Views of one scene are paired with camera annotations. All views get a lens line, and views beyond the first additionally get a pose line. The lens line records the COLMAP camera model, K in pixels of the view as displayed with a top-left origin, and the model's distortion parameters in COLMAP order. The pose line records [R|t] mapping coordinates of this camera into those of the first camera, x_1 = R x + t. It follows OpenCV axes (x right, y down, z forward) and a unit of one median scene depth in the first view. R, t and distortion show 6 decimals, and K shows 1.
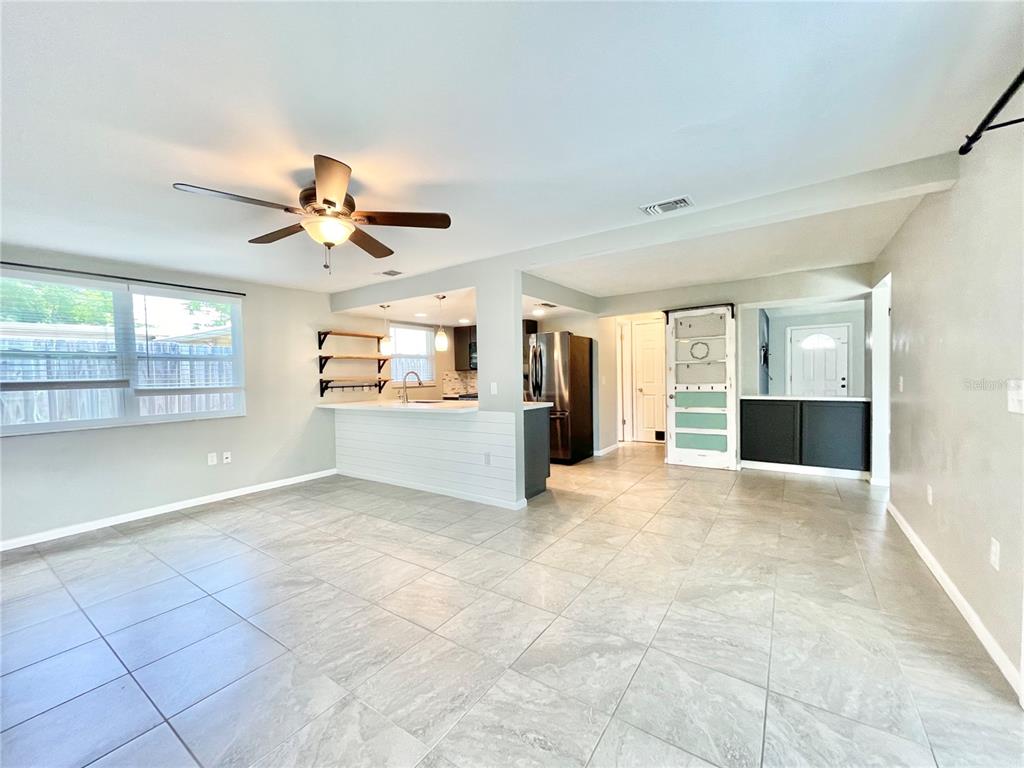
lens RADIAL K [[412.2, 0, 512.0], [0, 412.2, 384.0], [0, 0, 1]] dist [0.001328, 0.000148]
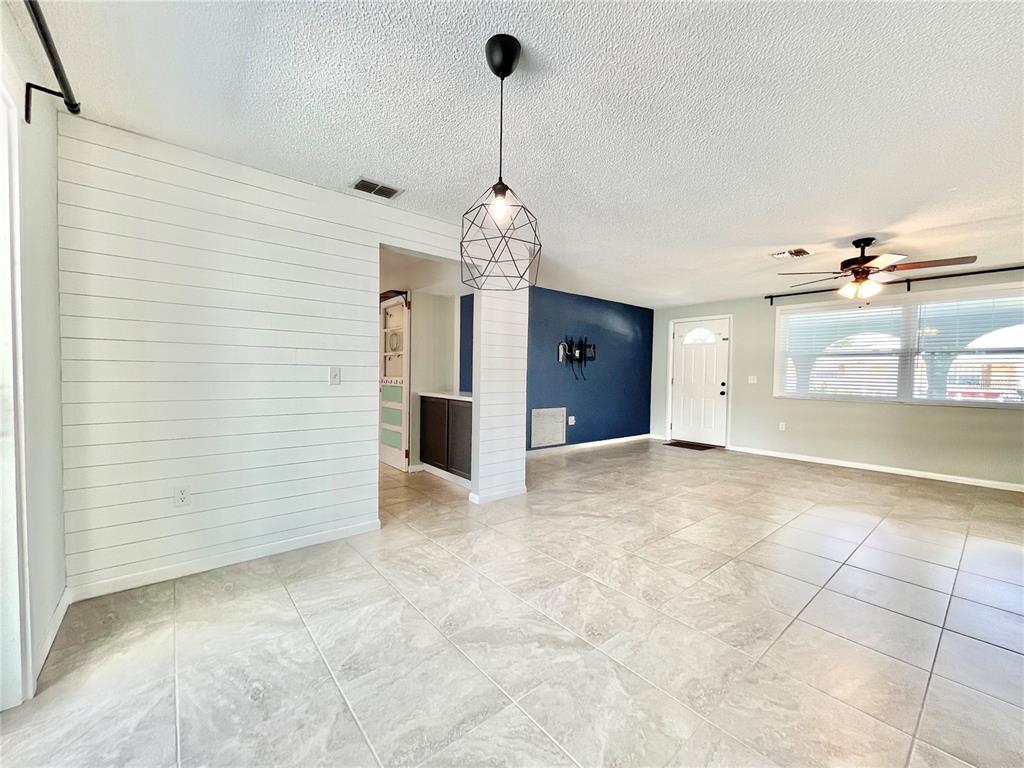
lens RADIAL K [[398.0, 0, 511.5], [0, 398.0, 408.5], [0, 0, 1]] dist [0.015024, 0.000109]
pose [[0.963019, 0.064720, -0.261544, 0.409759], [-0.044064, 0.995483, 0.084092, -0.008275], [0.265805, -0.069458, 0.961521, 0.077021]]
